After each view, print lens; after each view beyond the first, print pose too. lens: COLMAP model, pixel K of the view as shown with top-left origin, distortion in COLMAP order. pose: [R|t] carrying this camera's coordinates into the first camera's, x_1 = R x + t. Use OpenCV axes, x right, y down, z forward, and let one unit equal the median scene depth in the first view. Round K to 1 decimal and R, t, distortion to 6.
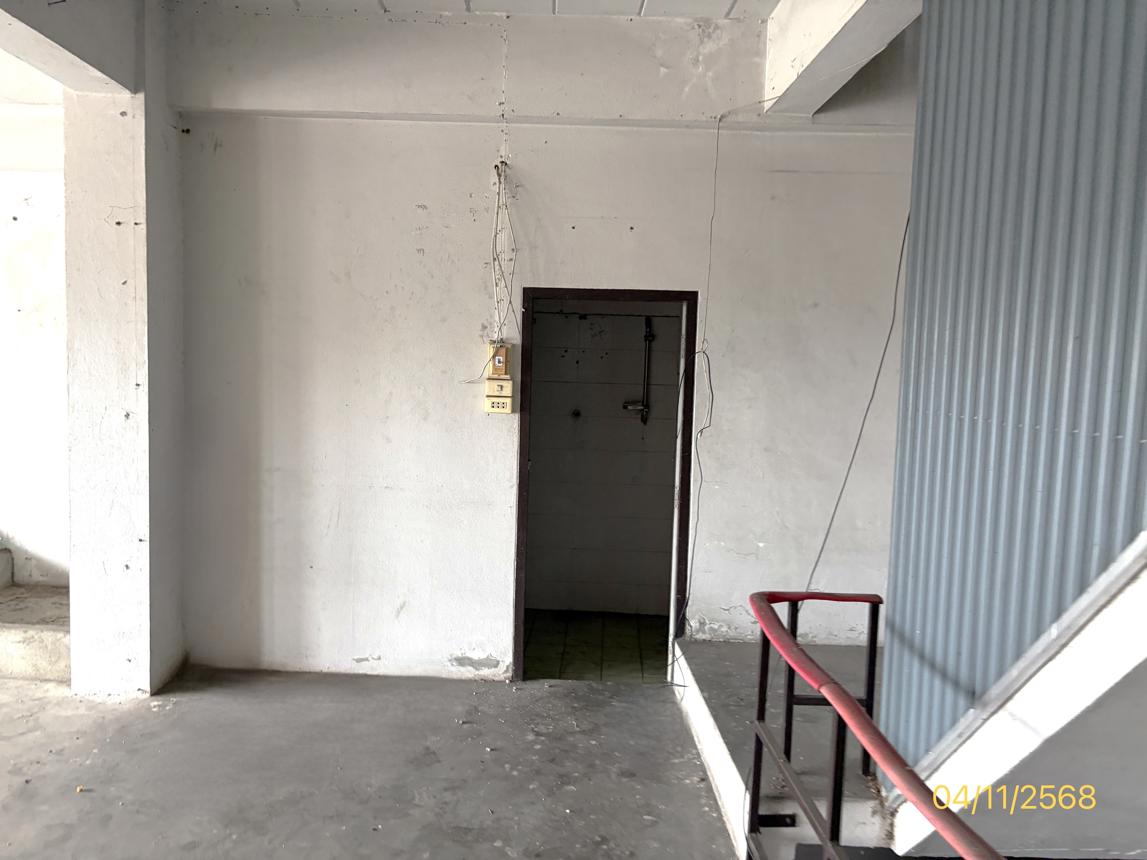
lens RADIAL K [[864.2, 0, 574.1], [0, 864.2, 426.3], [0, 0, 1]] dist [0.050931, -0.058088]
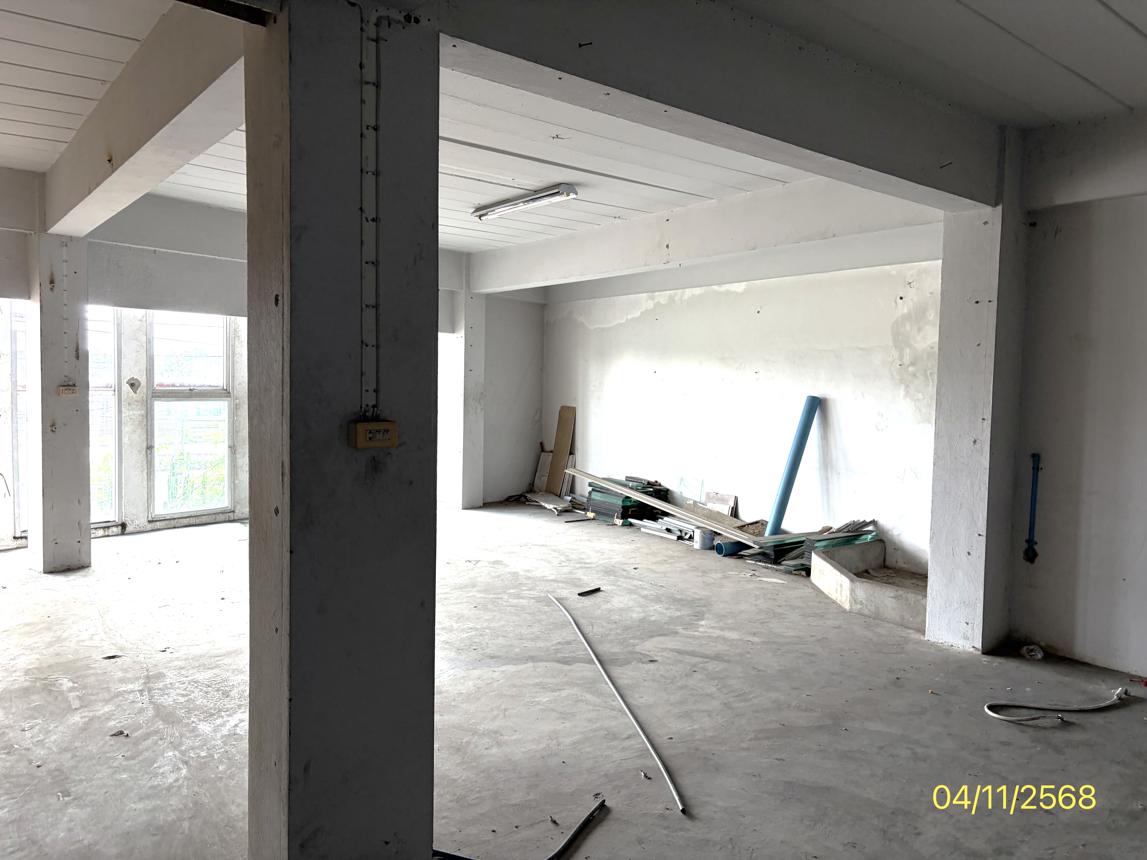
lens RADIAL K [[864.2, 0, 573.2], [0, 864.2, 424.6], [0, 0, 1]] dist [0.050931, -0.058088]
pose [[0.619569, 0.022883, -0.784609, 0.161896], [-0.065449, 0.997600, -0.022587, 0.032684], [0.782209, 0.065346, 0.619580, -0.327854]]
